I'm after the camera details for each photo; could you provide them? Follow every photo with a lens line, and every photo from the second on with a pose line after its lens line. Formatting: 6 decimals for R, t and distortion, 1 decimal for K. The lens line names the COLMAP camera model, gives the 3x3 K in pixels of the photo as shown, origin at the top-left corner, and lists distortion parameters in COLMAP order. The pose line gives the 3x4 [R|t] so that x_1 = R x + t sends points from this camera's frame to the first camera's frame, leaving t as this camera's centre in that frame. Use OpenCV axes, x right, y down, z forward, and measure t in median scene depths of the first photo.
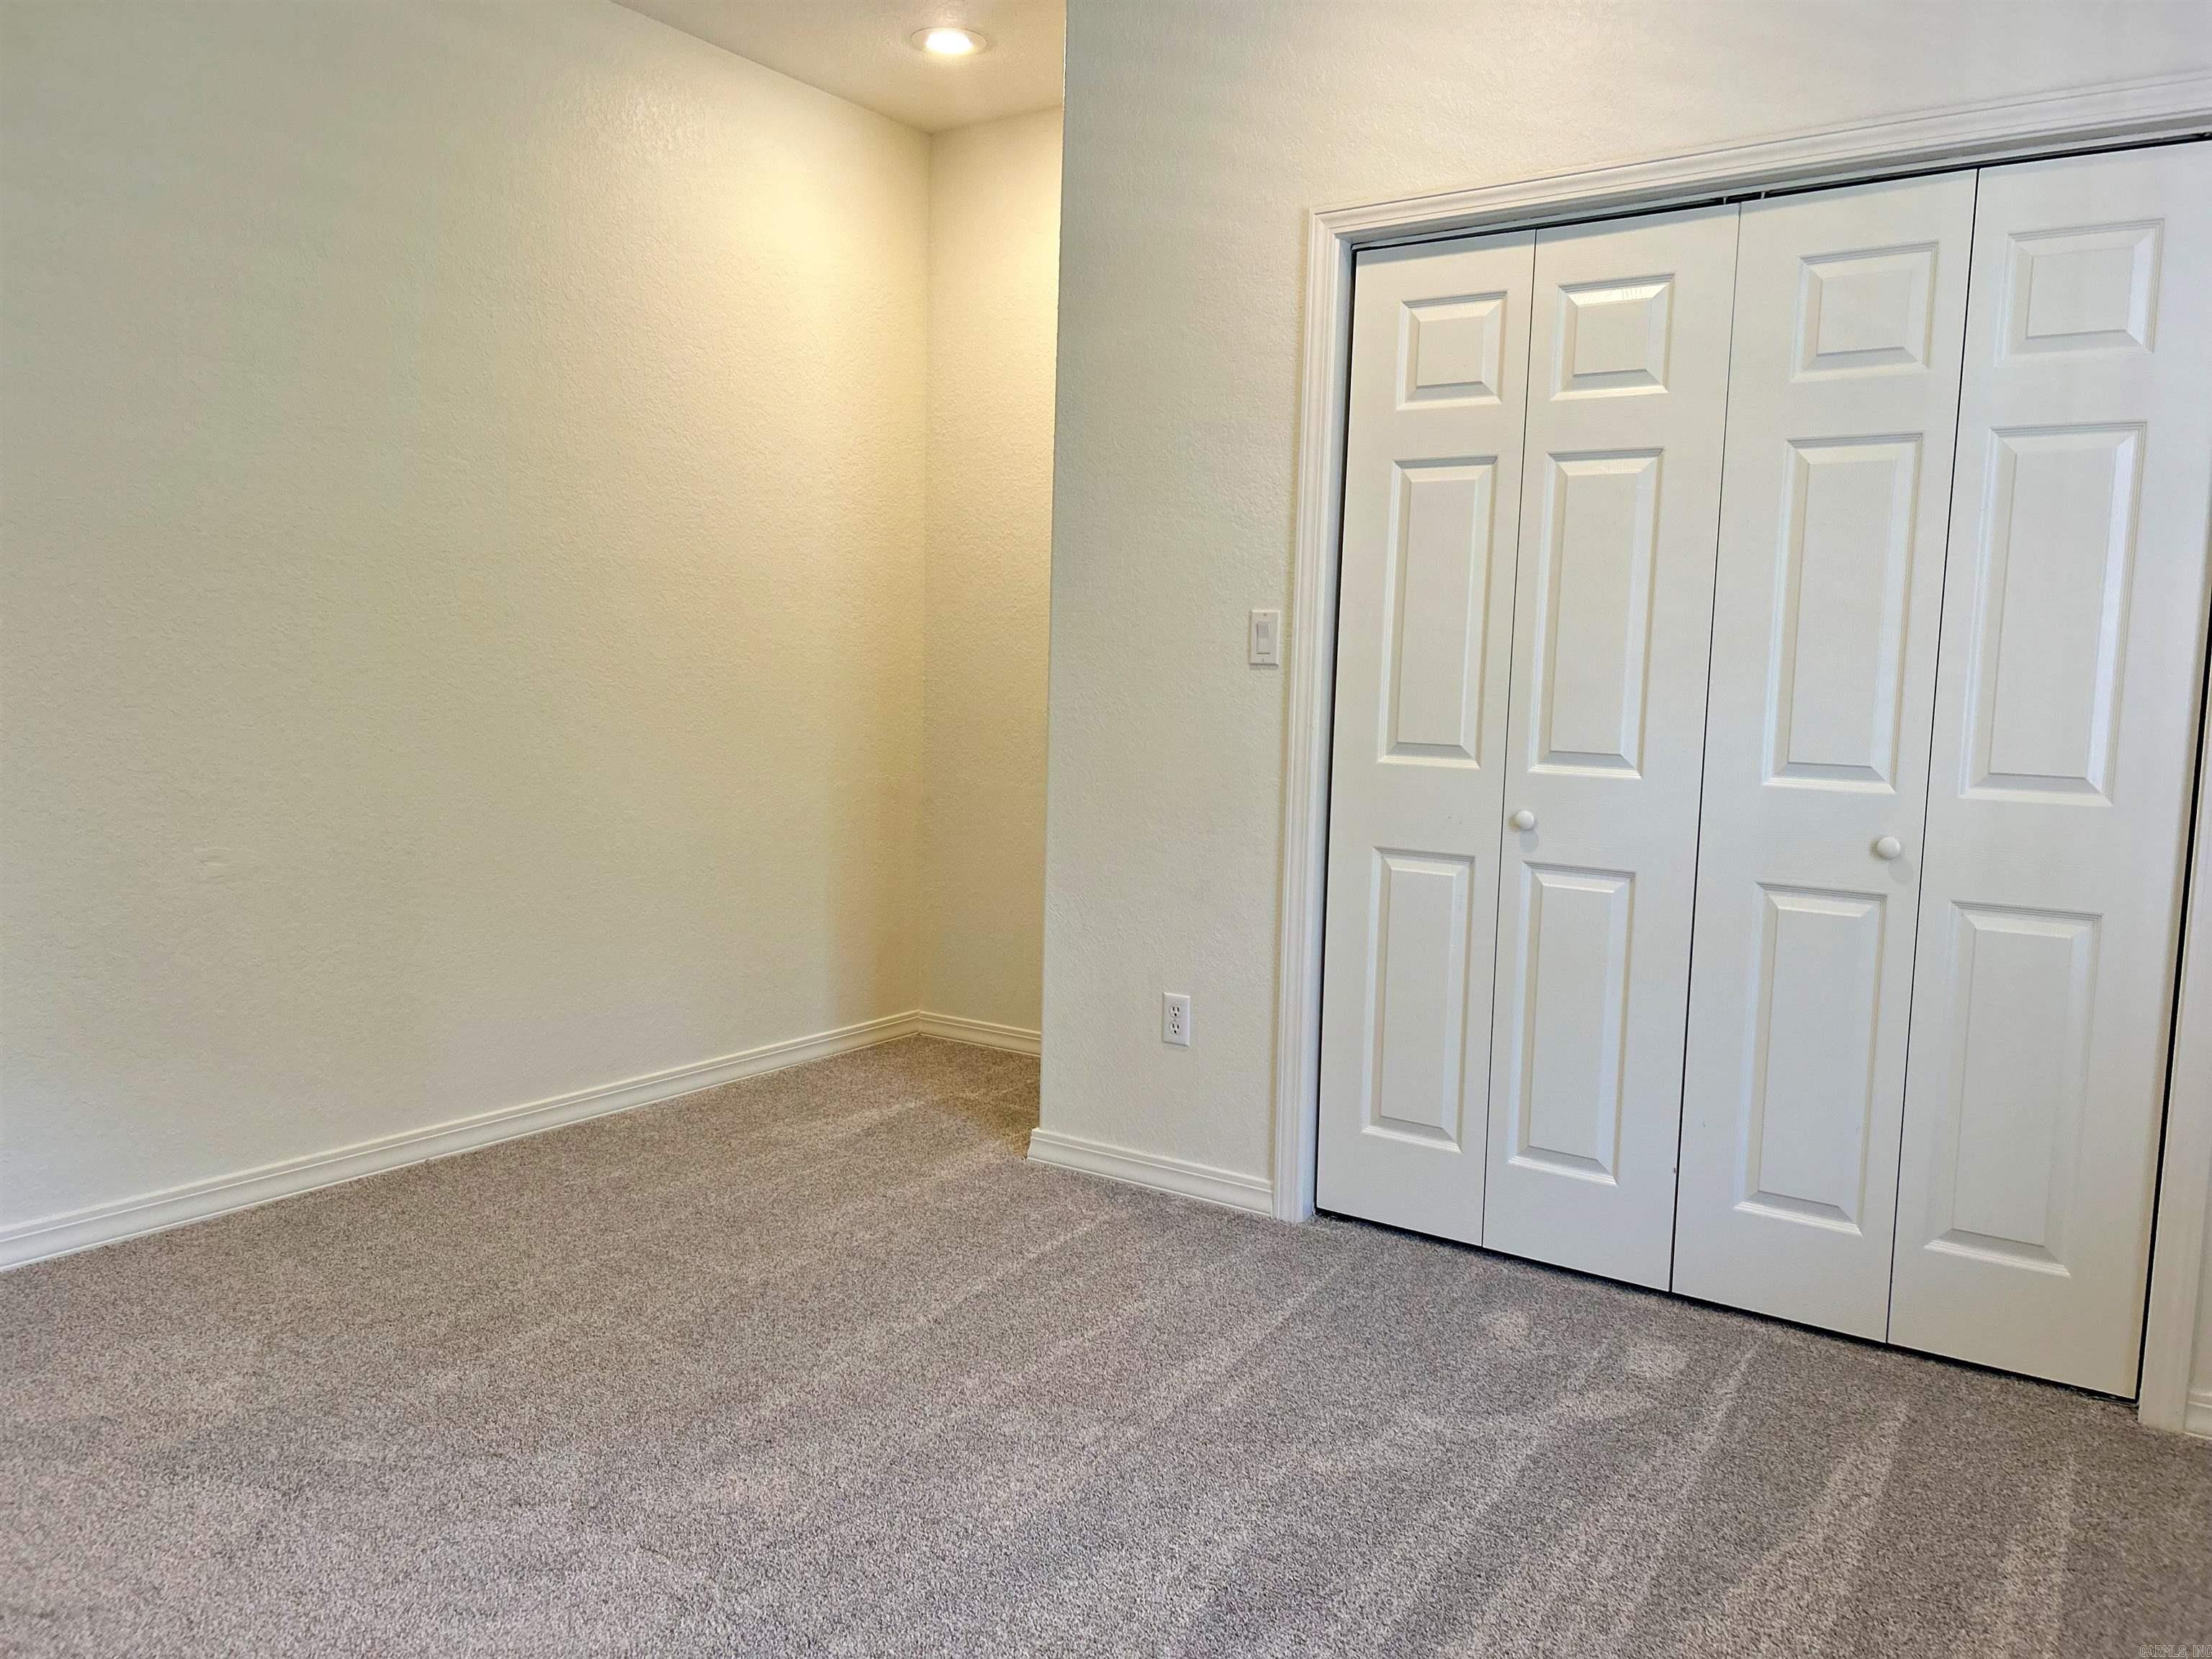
lens RADIAL K [[1824.0, 0, 1104.0], [0, 1824.0, 787.0], [0, 0, 1]] dist [0.100306, -0.001056]
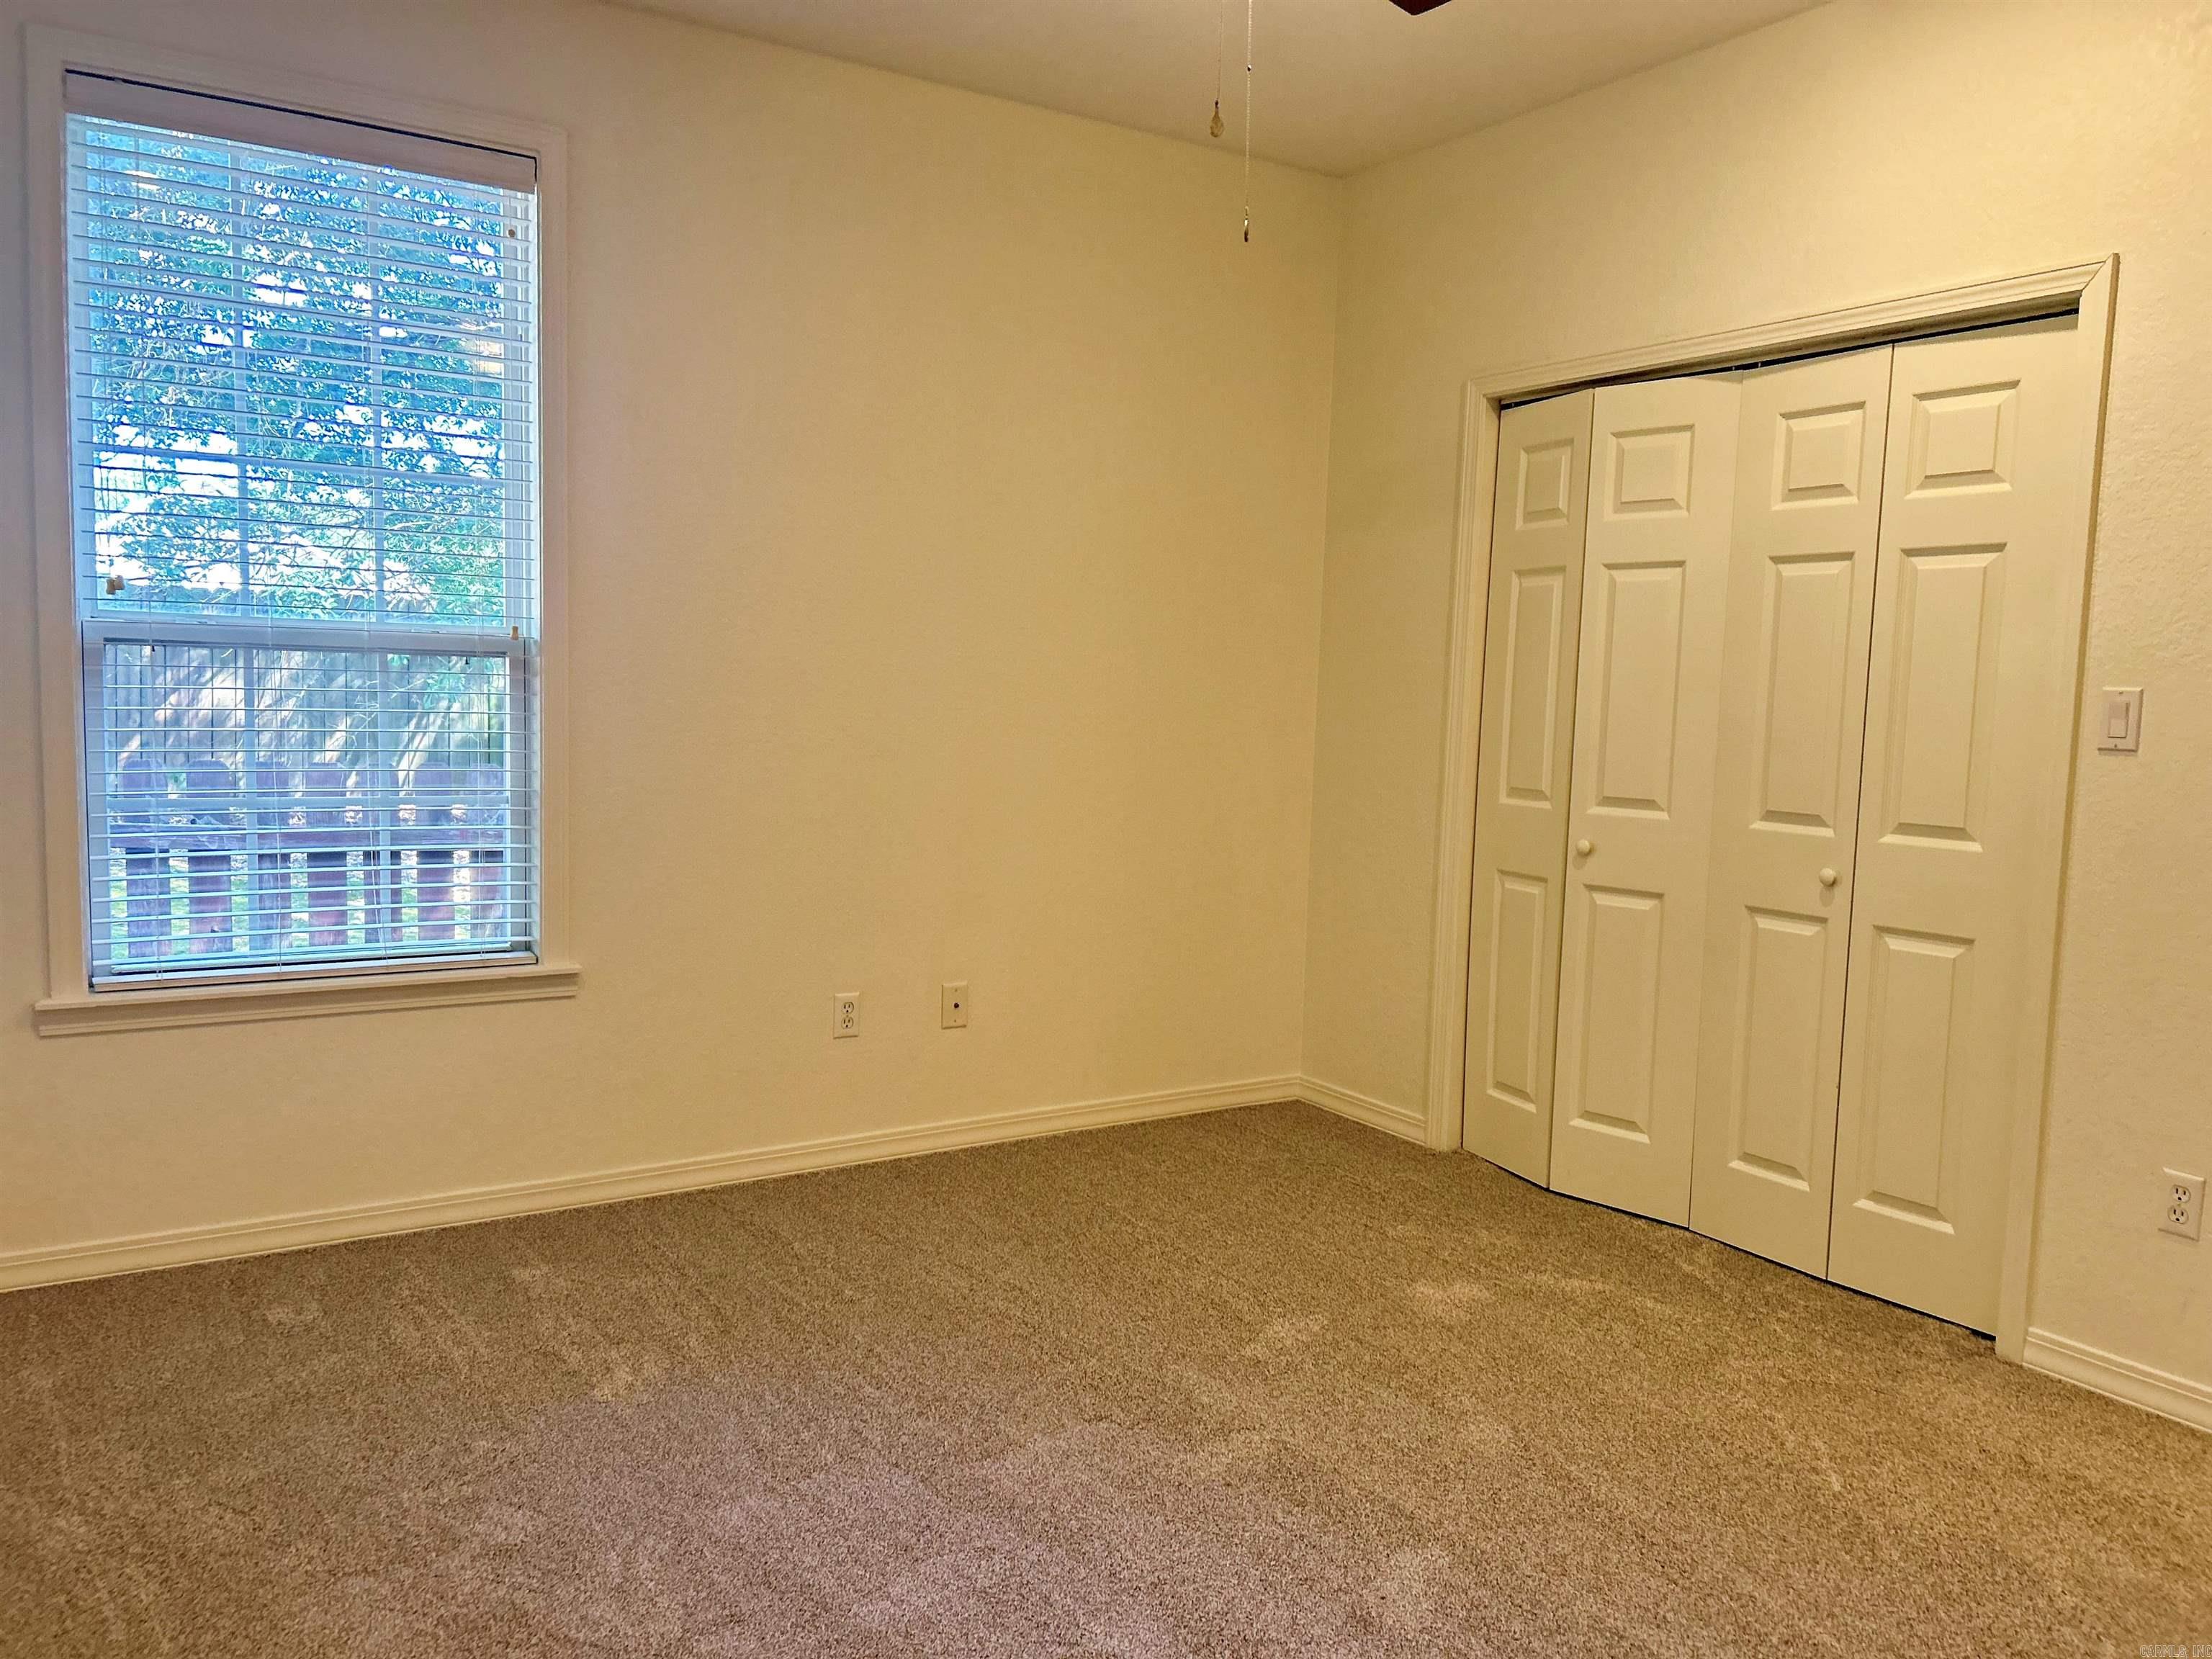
lens RADIAL K [[1692.8, 0, 1106.0], [0, 1692.8, 829.5], [0, 0, 1]] dist [0.060961, 0.001102]
pose [[0.939528, 0.049874, -0.338821, 0.315658], [-0.053776, 0.998551, -0.002133, 0.024176], [0.338224, 0.020224, 0.940848, -0.225427]]
